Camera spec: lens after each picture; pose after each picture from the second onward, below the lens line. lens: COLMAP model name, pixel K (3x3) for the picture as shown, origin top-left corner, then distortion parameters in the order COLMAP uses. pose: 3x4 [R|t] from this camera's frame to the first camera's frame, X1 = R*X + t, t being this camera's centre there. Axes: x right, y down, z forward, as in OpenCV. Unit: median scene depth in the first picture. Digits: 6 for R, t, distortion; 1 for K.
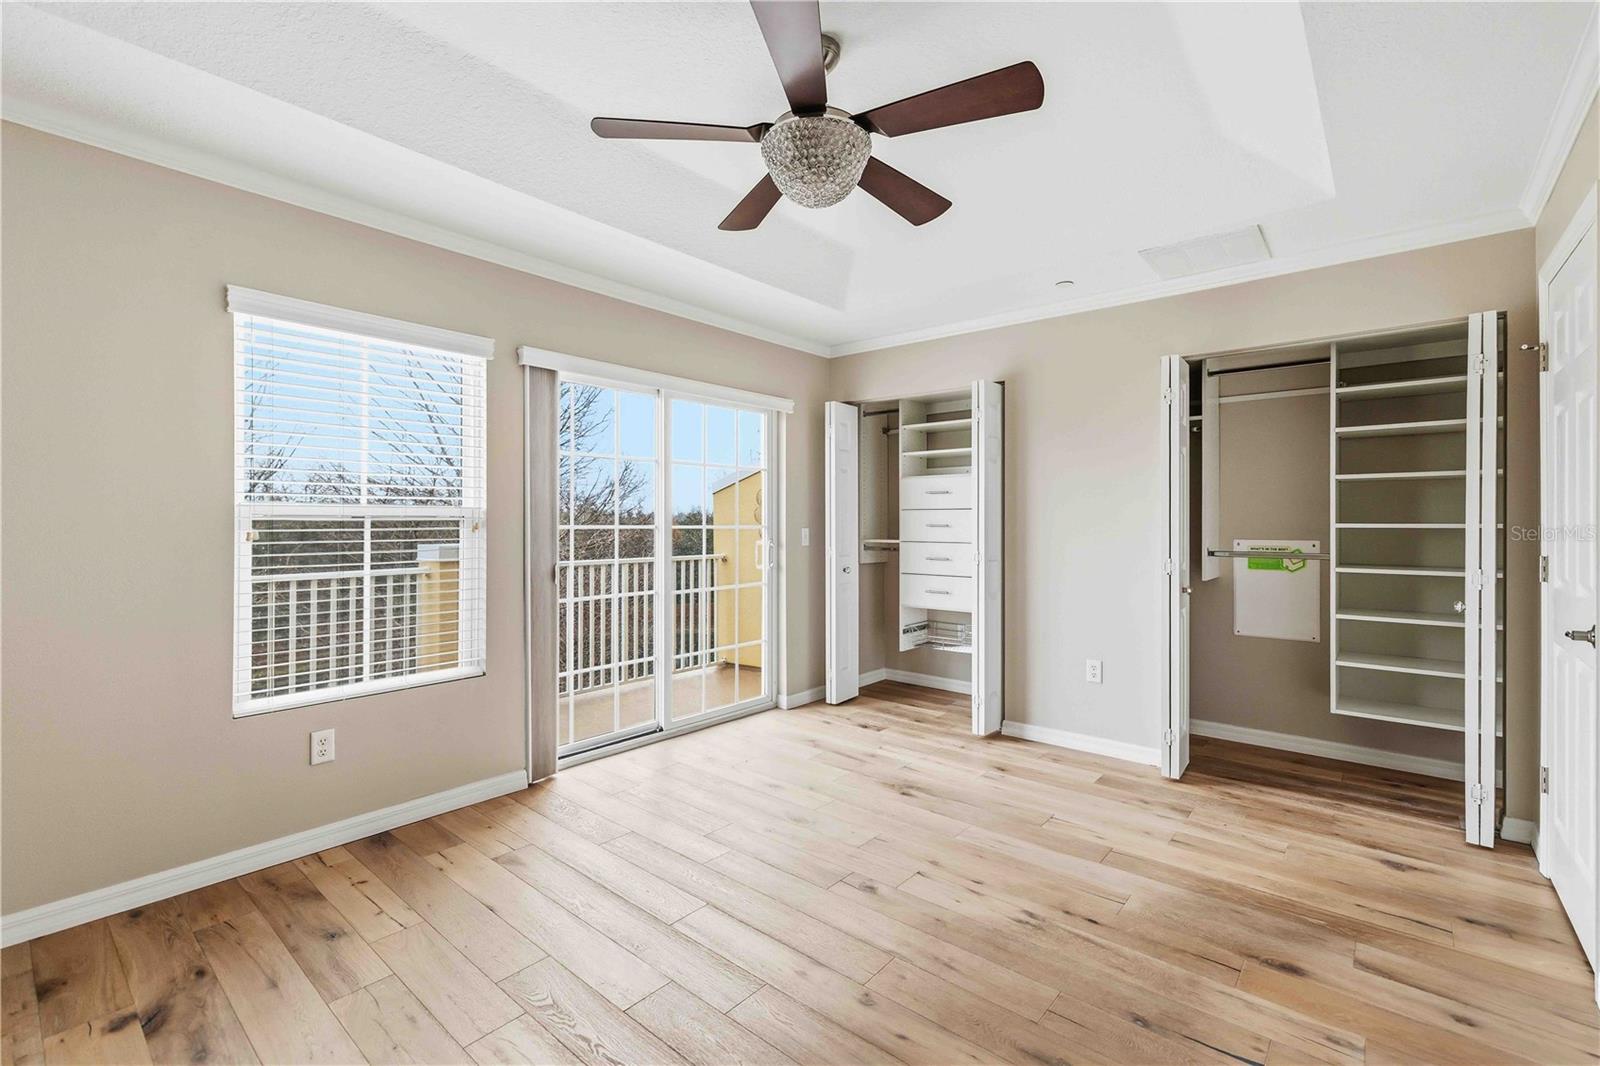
lens RADIAL K [[701.1, 0, 800.6], [0, 701.1, 531.0], [0, 0, 1]] dist [0.003063, 0.001159]
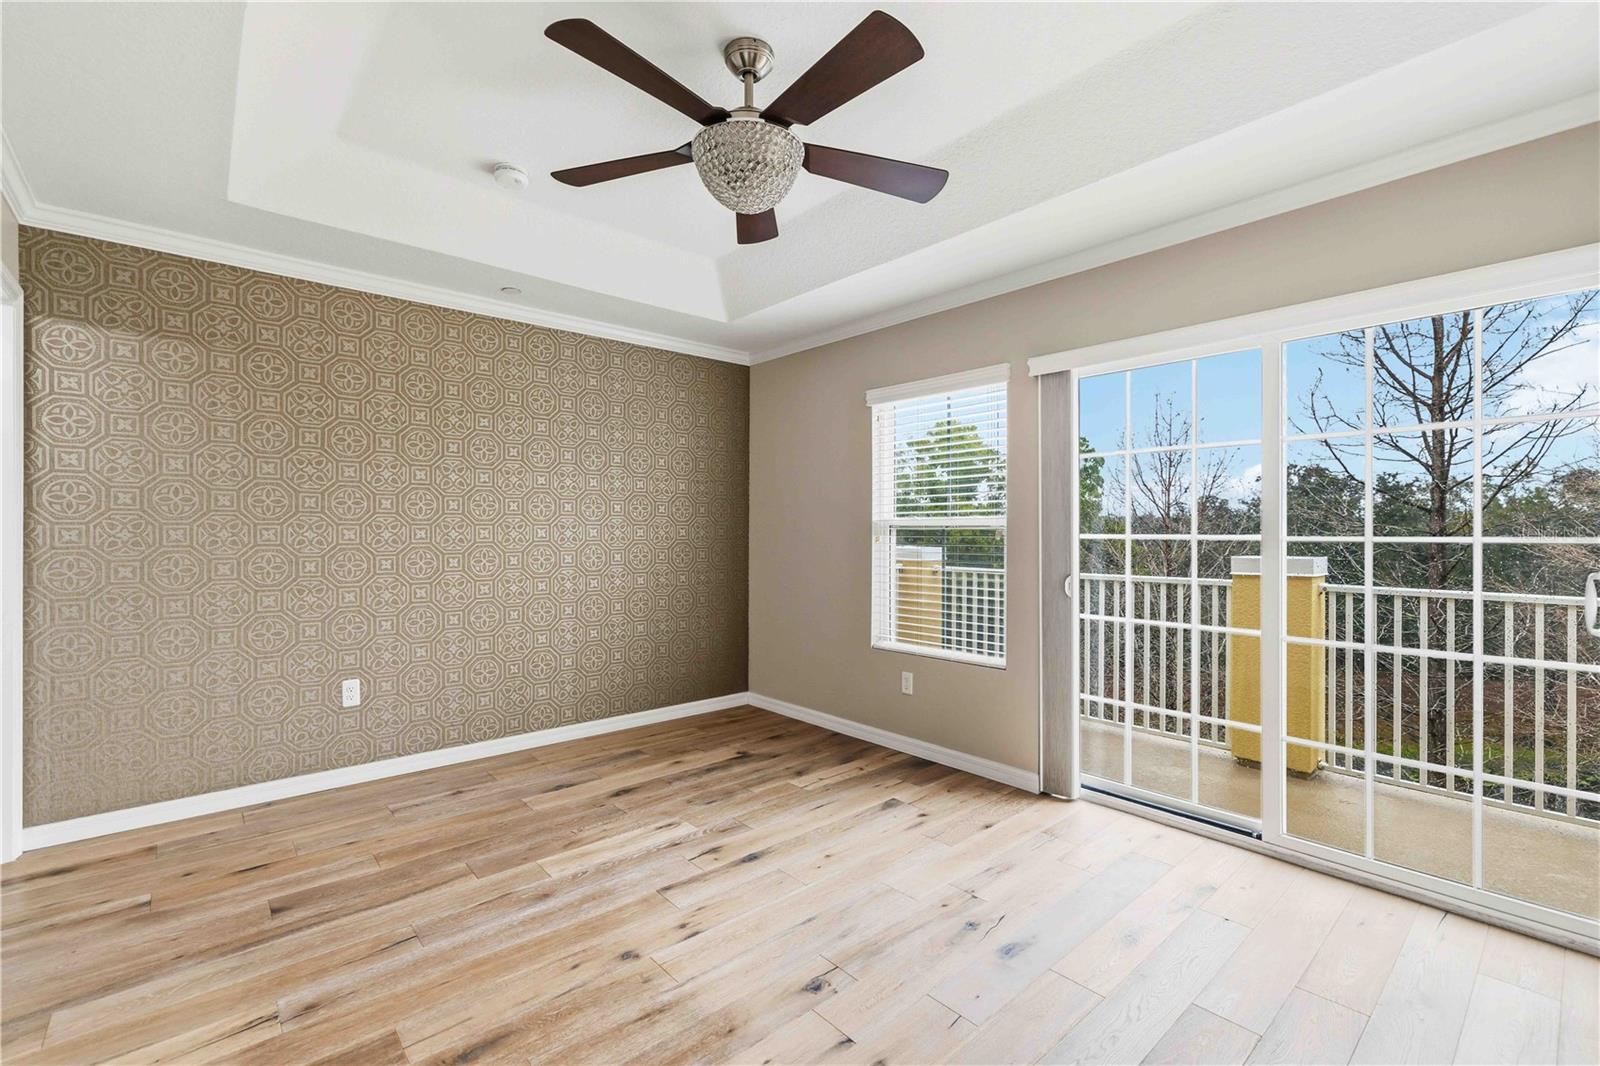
lens RADIAL K [[701.1, 0, 797.3], [0, 701.1, 532.2], [0, 0, 1]] dist [0.003063, 0.001159]
pose [[-0.137250, 0.001057, -0.990536, 0.675382], [-0.017949, 0.999833, 0.003553, -0.007345], [0.990374, 0.018267, -0.137208, 0.814009]]
